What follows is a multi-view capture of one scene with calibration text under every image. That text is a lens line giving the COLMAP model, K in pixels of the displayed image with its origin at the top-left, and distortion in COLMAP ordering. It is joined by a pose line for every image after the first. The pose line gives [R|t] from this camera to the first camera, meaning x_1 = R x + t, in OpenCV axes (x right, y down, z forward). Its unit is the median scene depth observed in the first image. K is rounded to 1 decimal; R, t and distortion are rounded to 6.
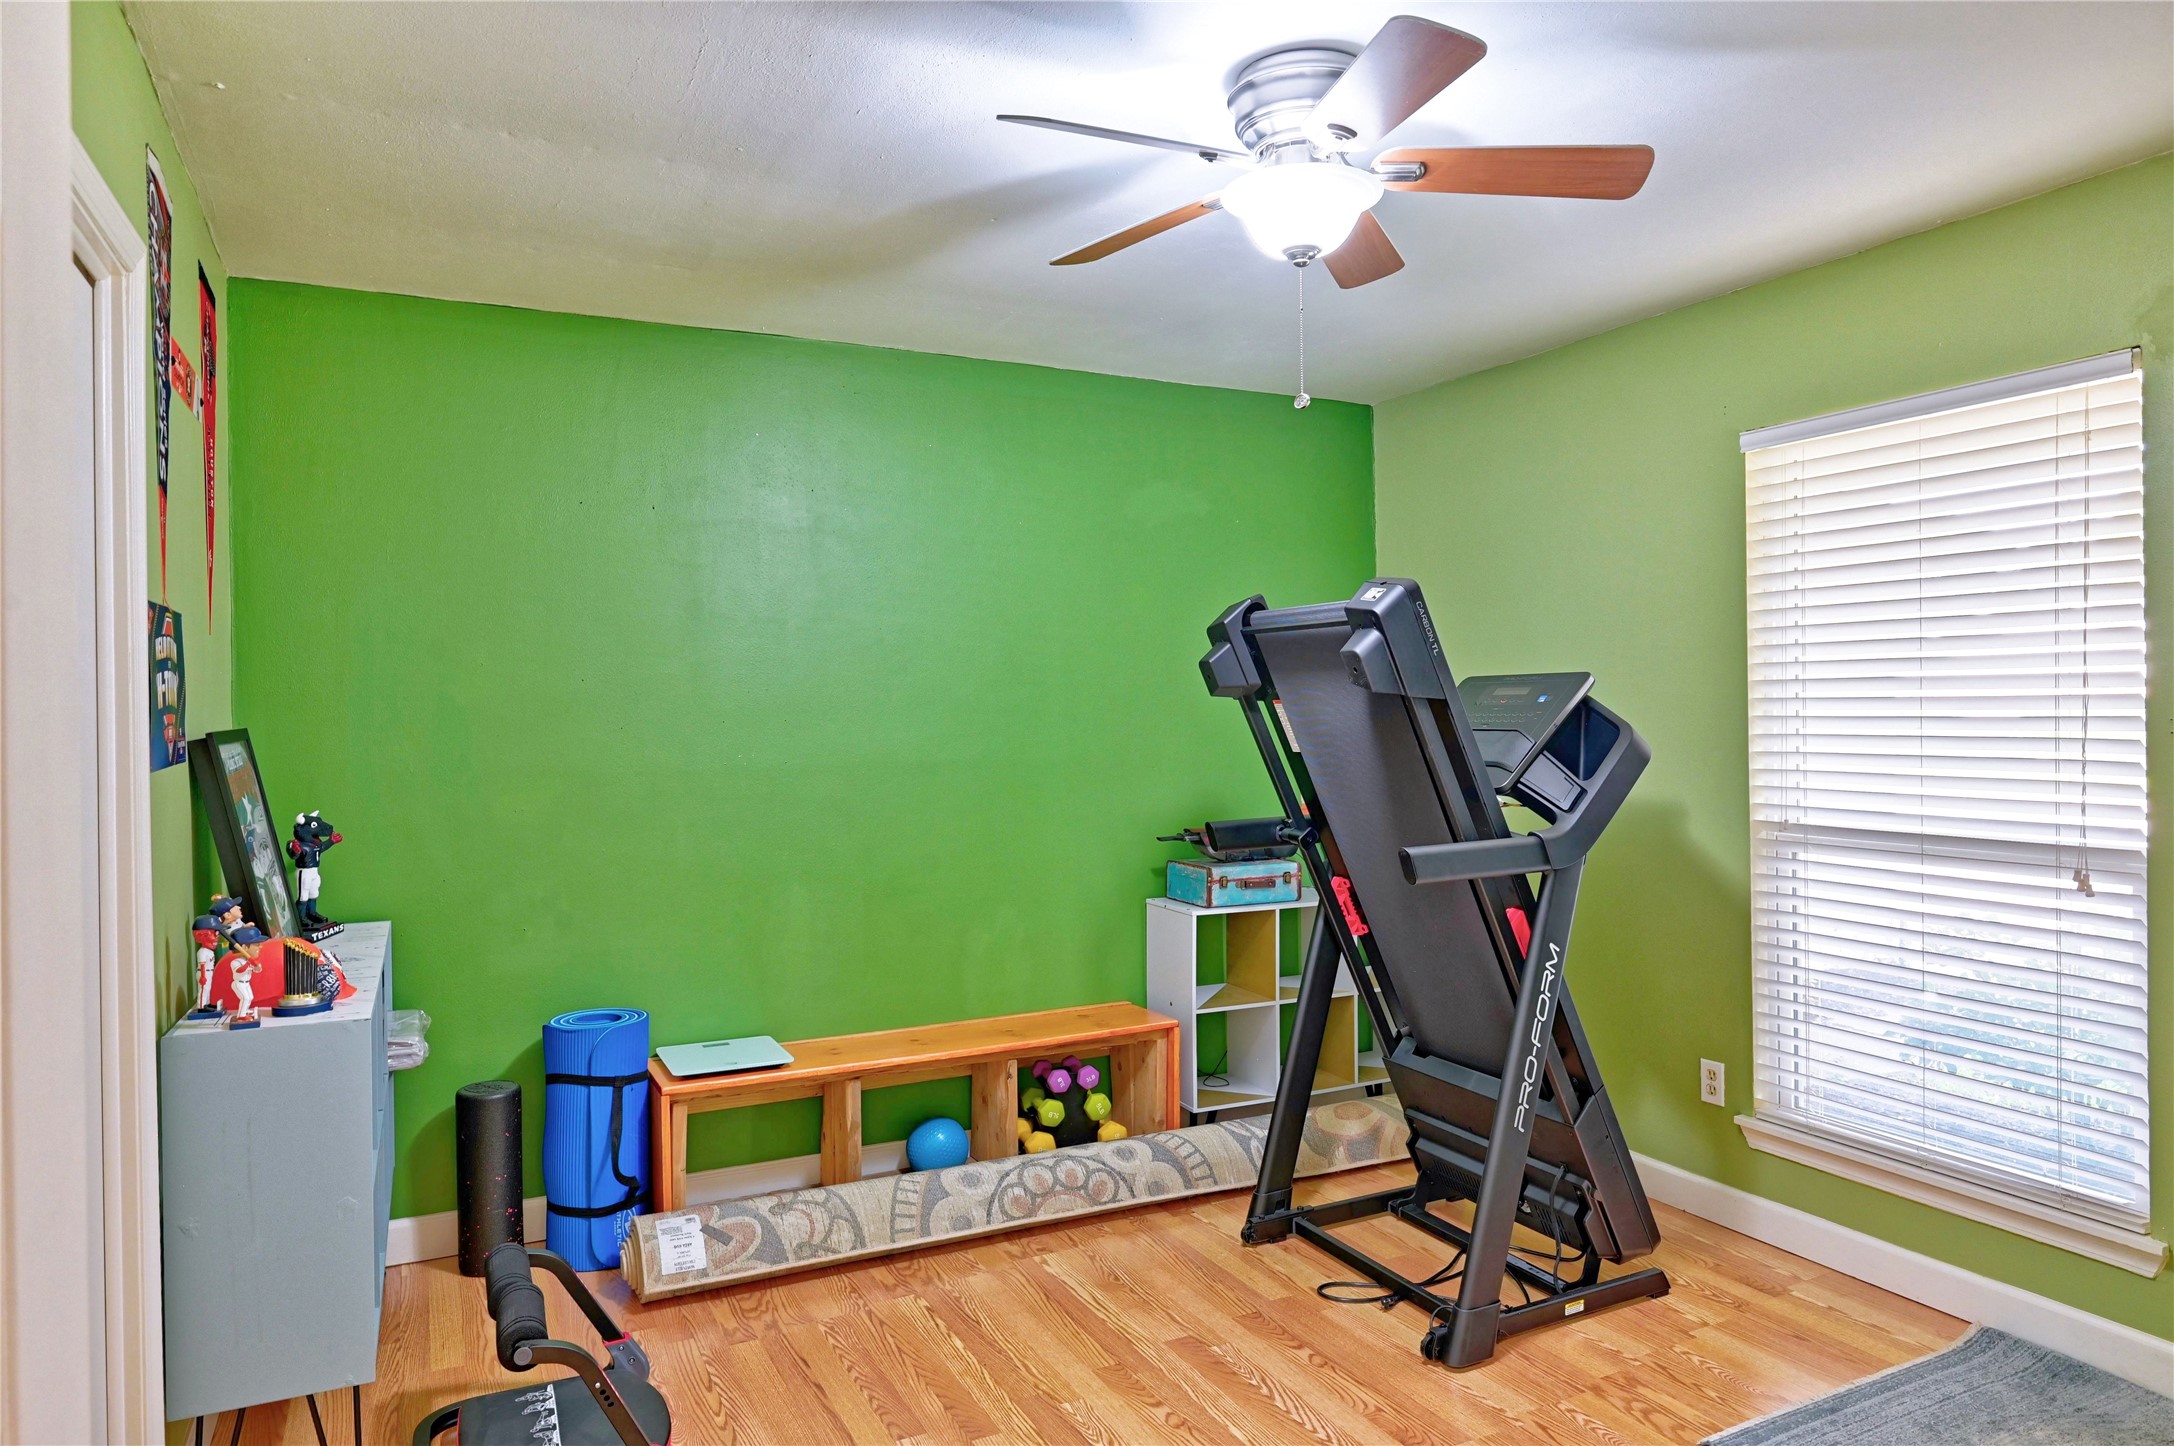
lens RADIAL K [[1327.6, 0, 1082.2], [0, 1327.6, 714.1], [0, 0, 1]] dist [0.003043, -0.000218]
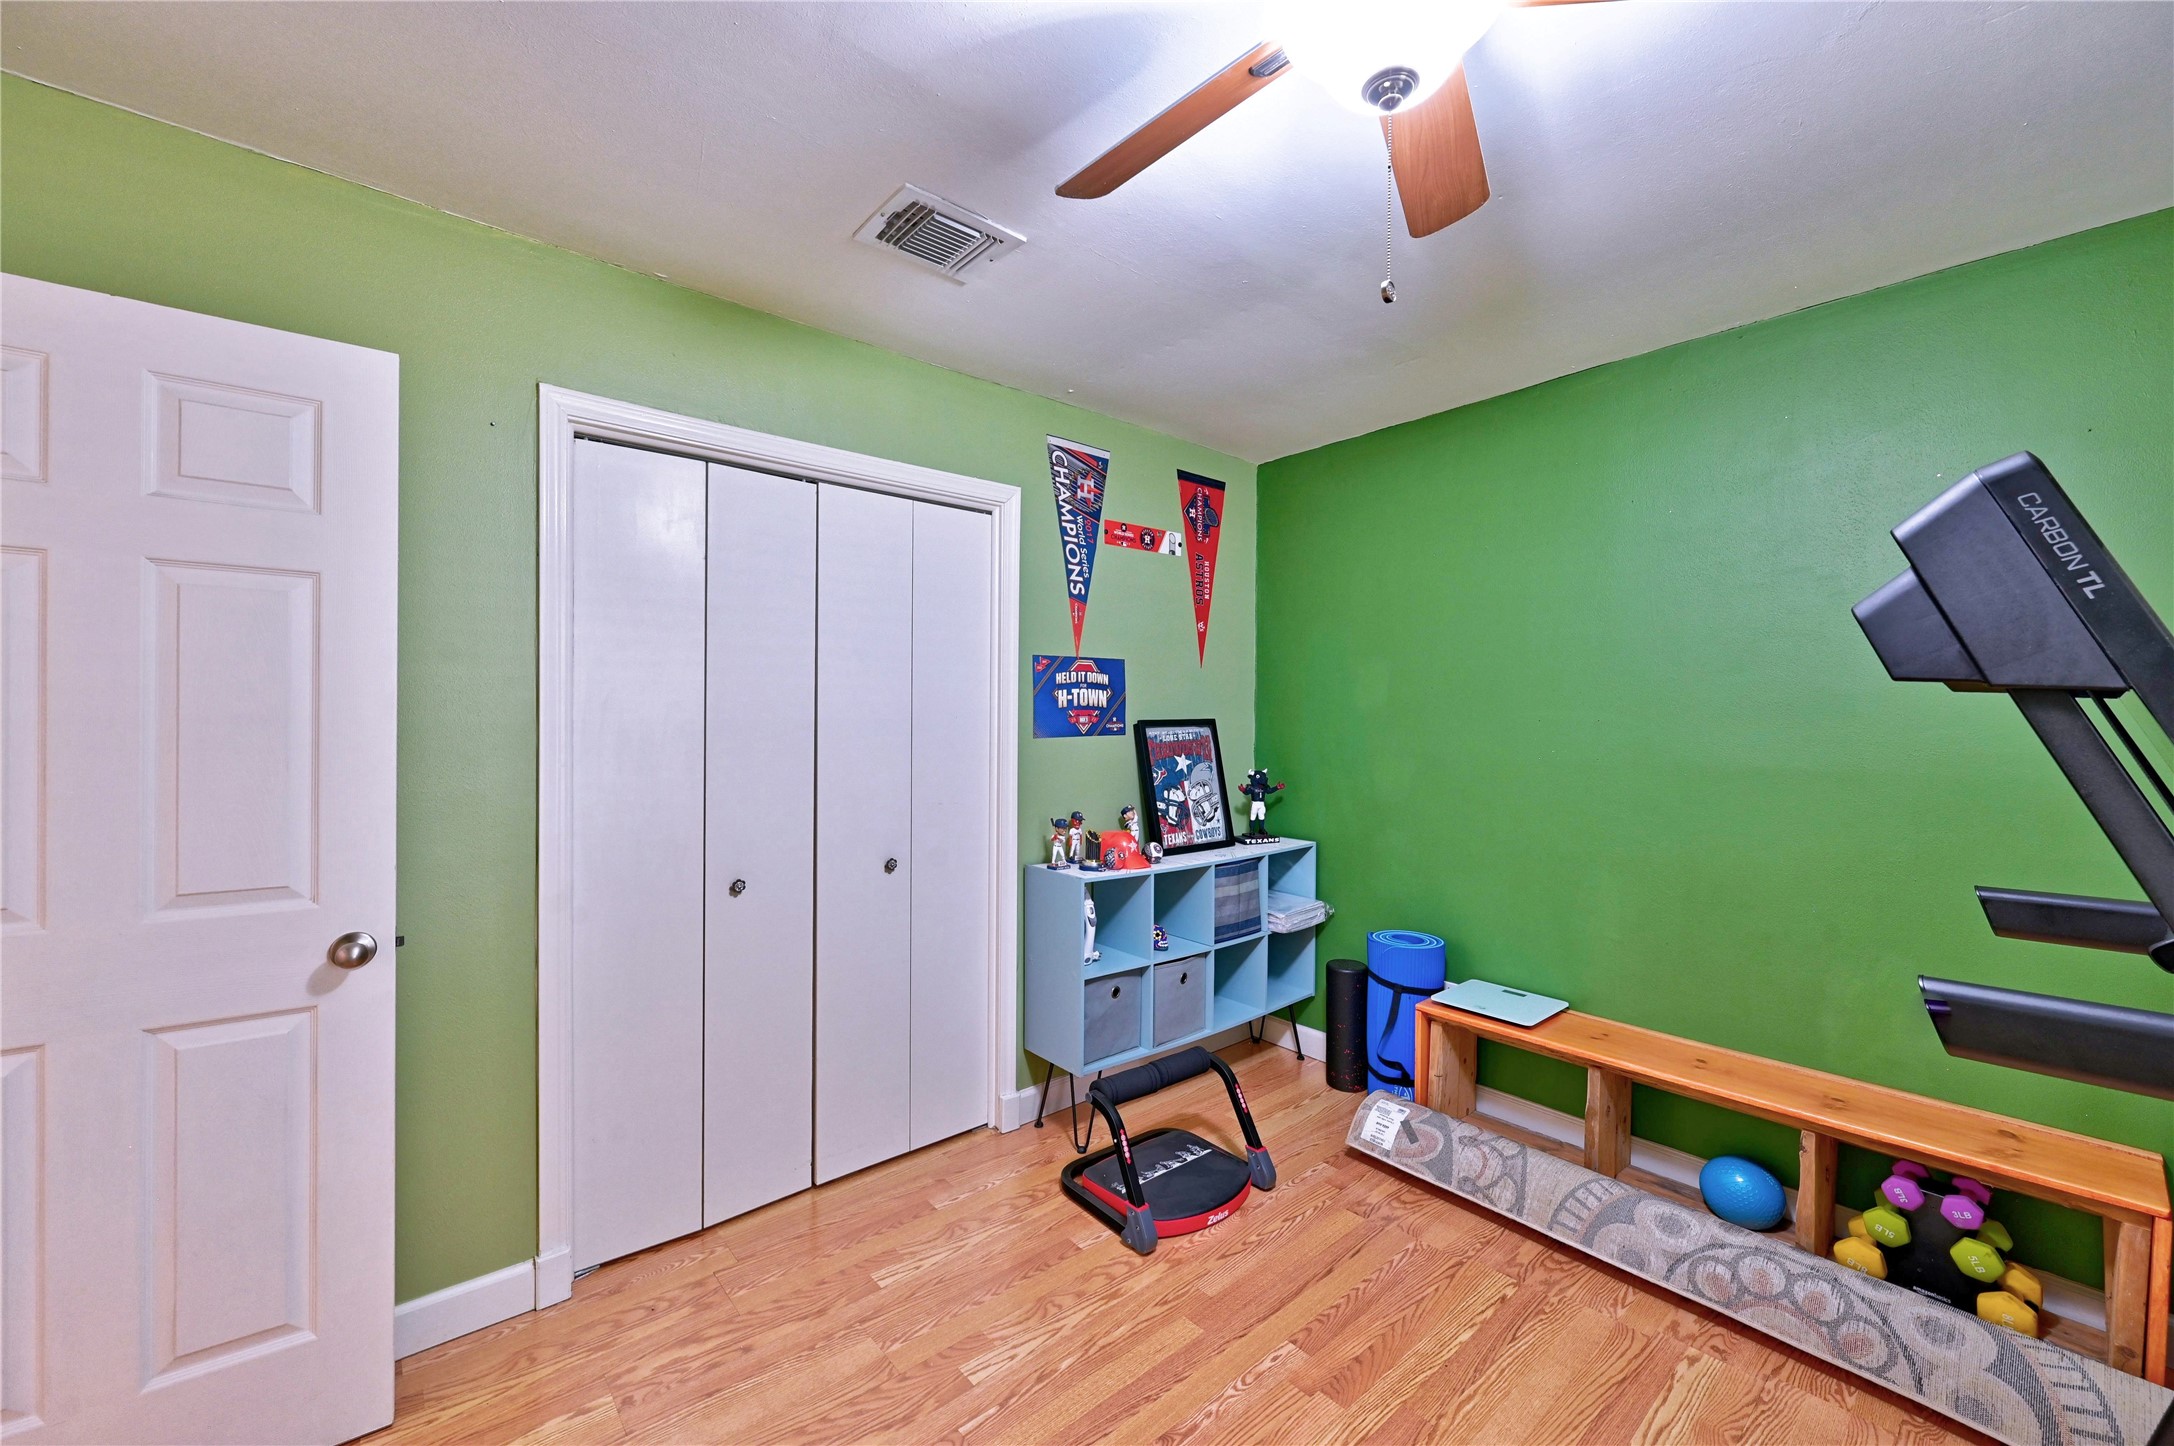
lens RADIAL K [[850.0, 0, 1083.8], [0, 850.0, 729.5], [0, 0, 1]] dist [-0.002685, 0.000598]
pose [[0.240536, 0.025795, -0.970297, 0.391651], [-0.005137, 0.999667, 0.025302, -0.002166], [0.970627, -0.001101, 0.240588, 0.489160]]
